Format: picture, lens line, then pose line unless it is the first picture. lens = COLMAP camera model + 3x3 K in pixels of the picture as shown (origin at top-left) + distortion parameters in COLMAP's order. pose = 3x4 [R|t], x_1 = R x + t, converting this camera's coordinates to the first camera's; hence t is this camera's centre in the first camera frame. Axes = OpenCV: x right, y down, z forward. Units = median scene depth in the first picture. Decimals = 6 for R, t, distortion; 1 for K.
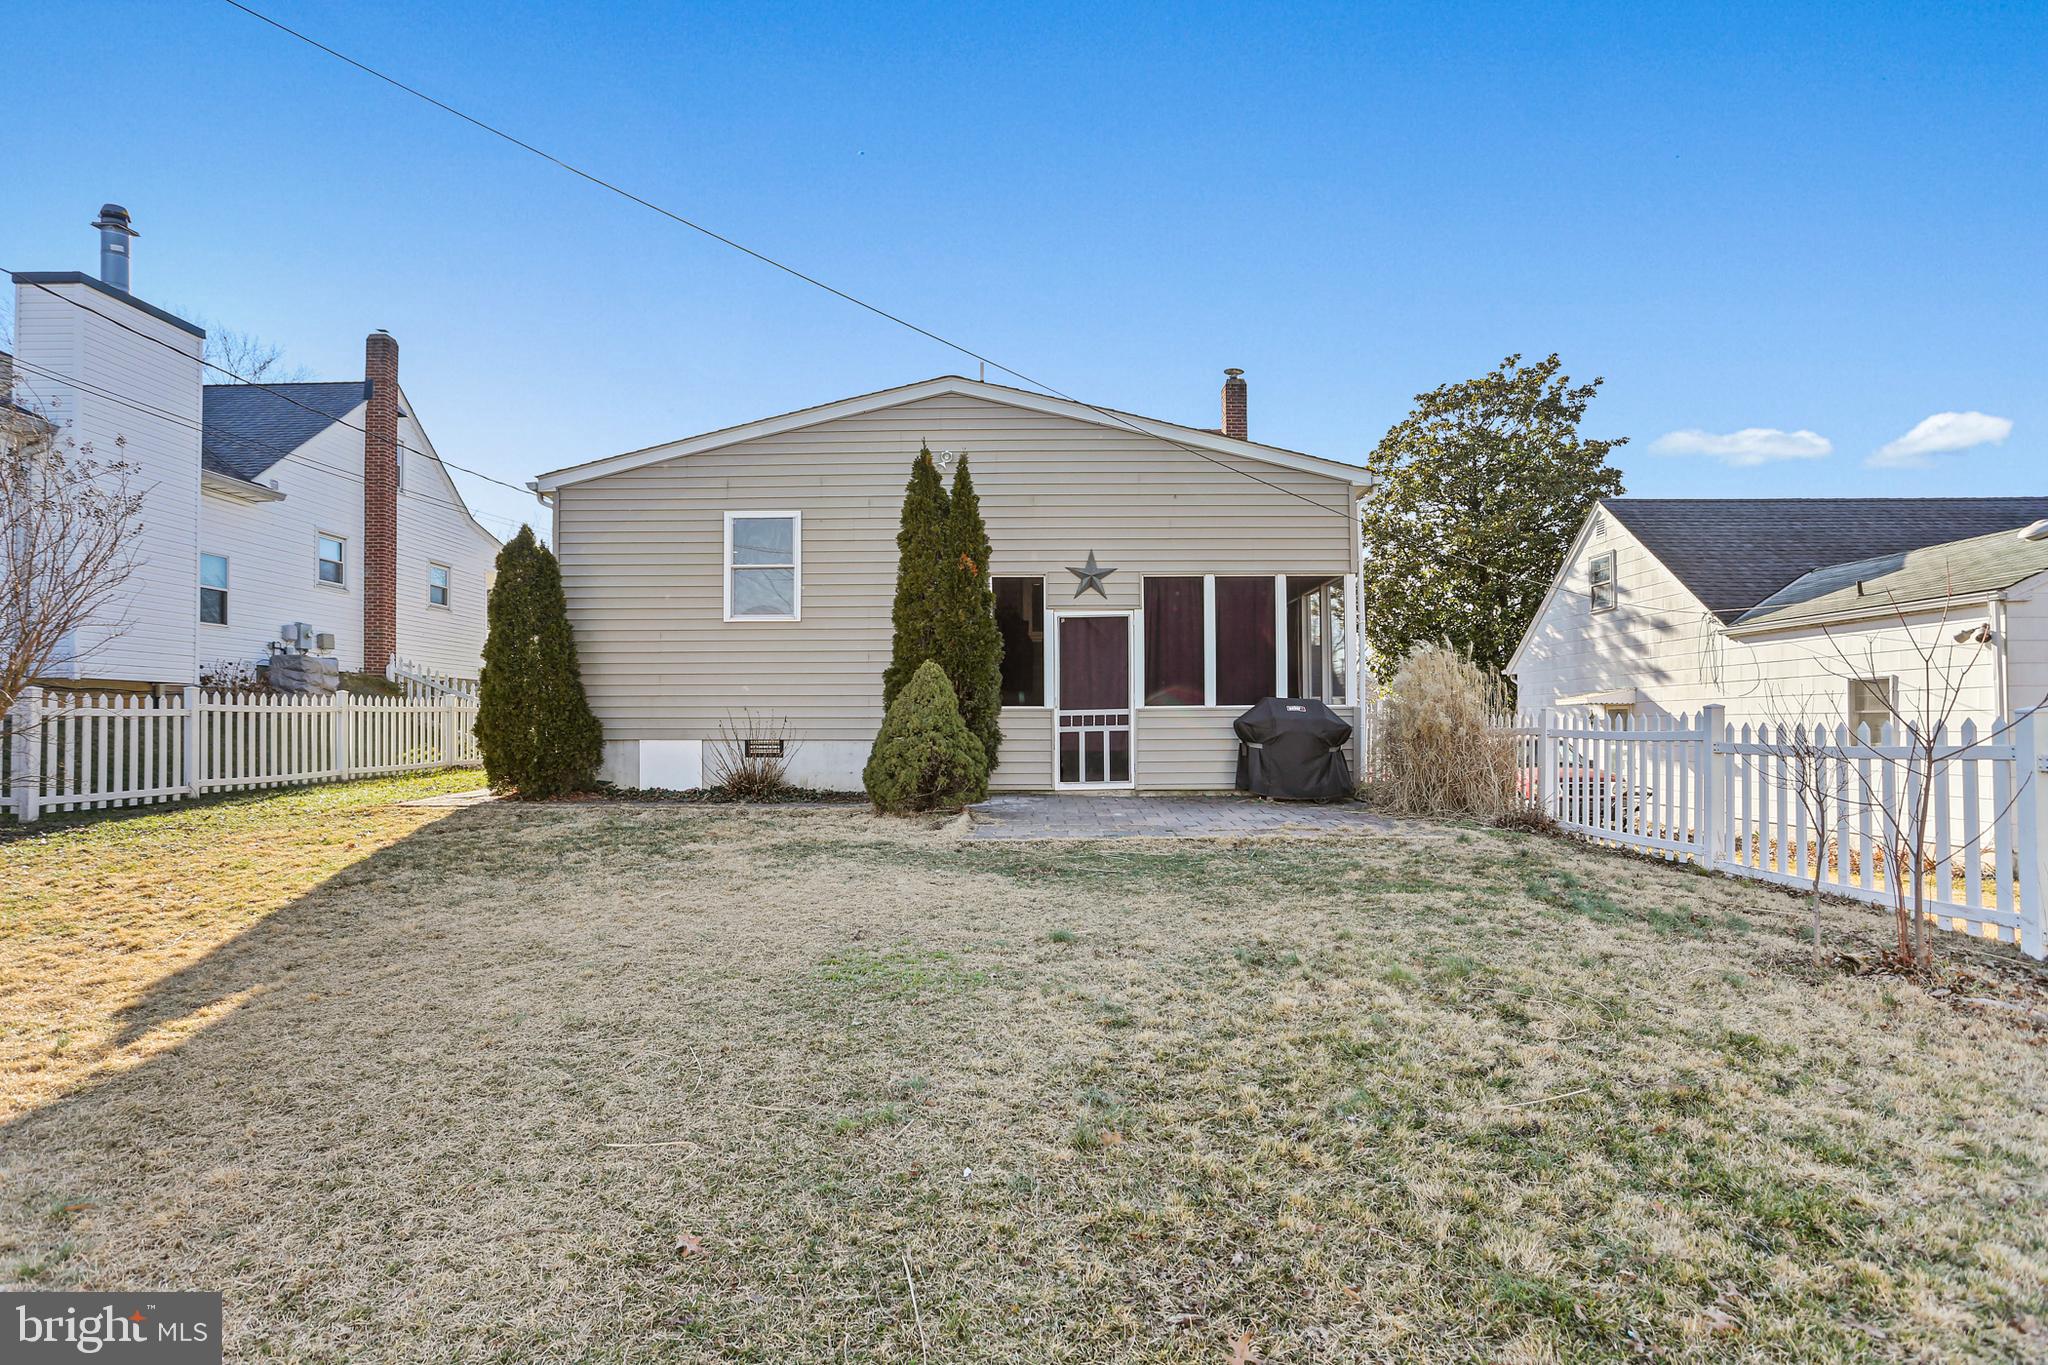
lens RADIAL K [[1039.0, 0, 973.4], [0, 1039.0, 716.9], [0, 0, 1]] dist [-0.014438, 0.006942]
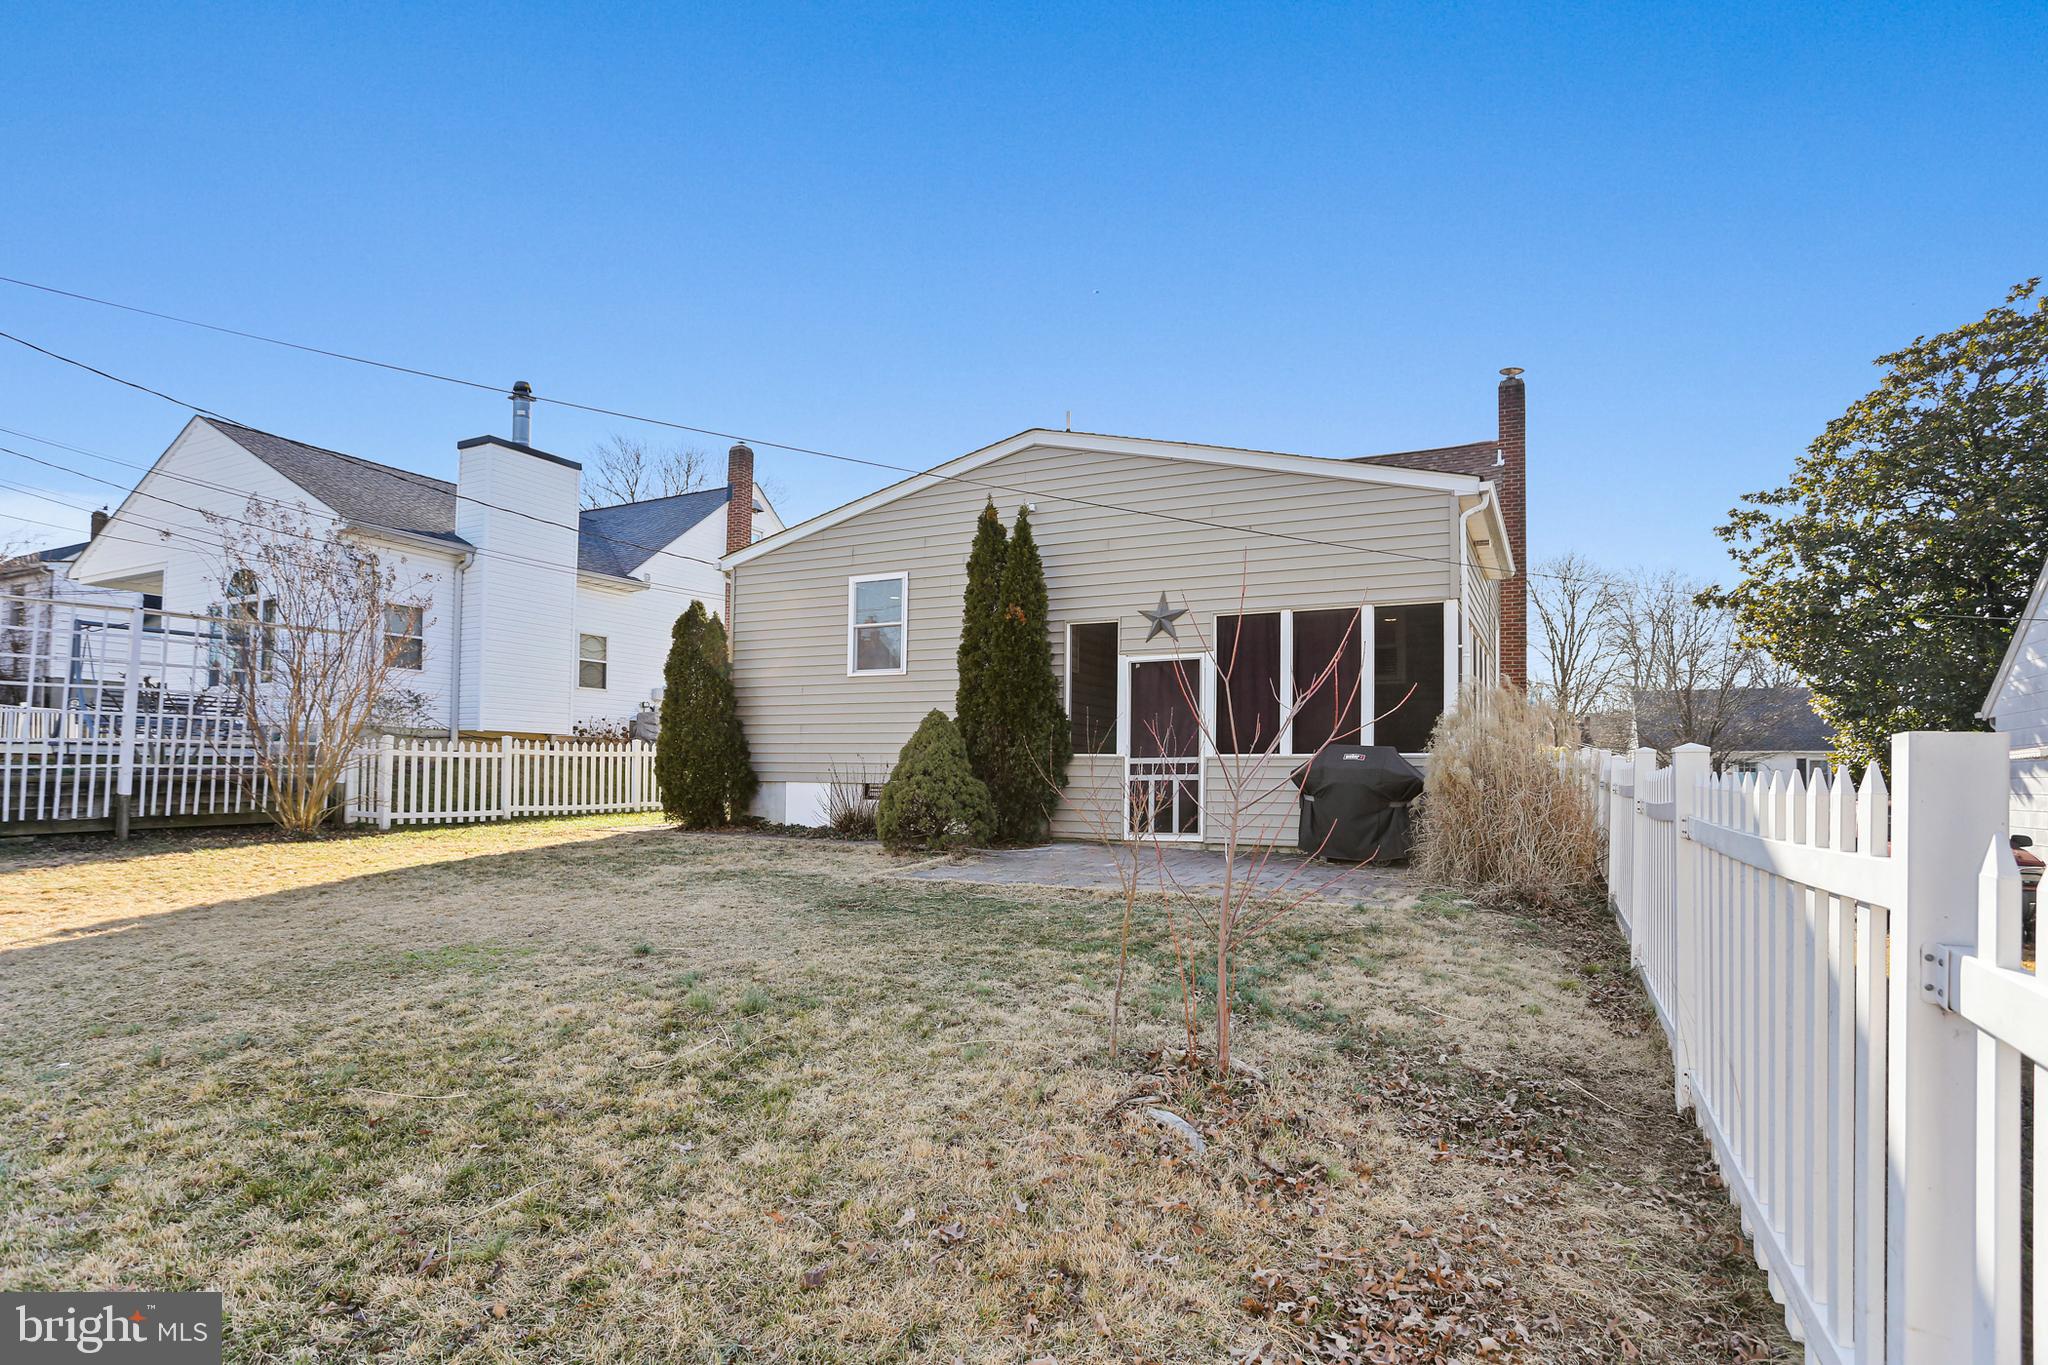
lens RADIAL K [[1039.0, 0, 968.4], [0, 1039.0, 744.1], [0, 0, 1]] dist [-0.014438, 0.006942]
pose [[0.898943, 0.001375, -0.438064, 0.372586], [-0.012452, 0.999671, -0.022415, 0.004172], [0.437889, 0.025604, 0.898664, 0.062042]]
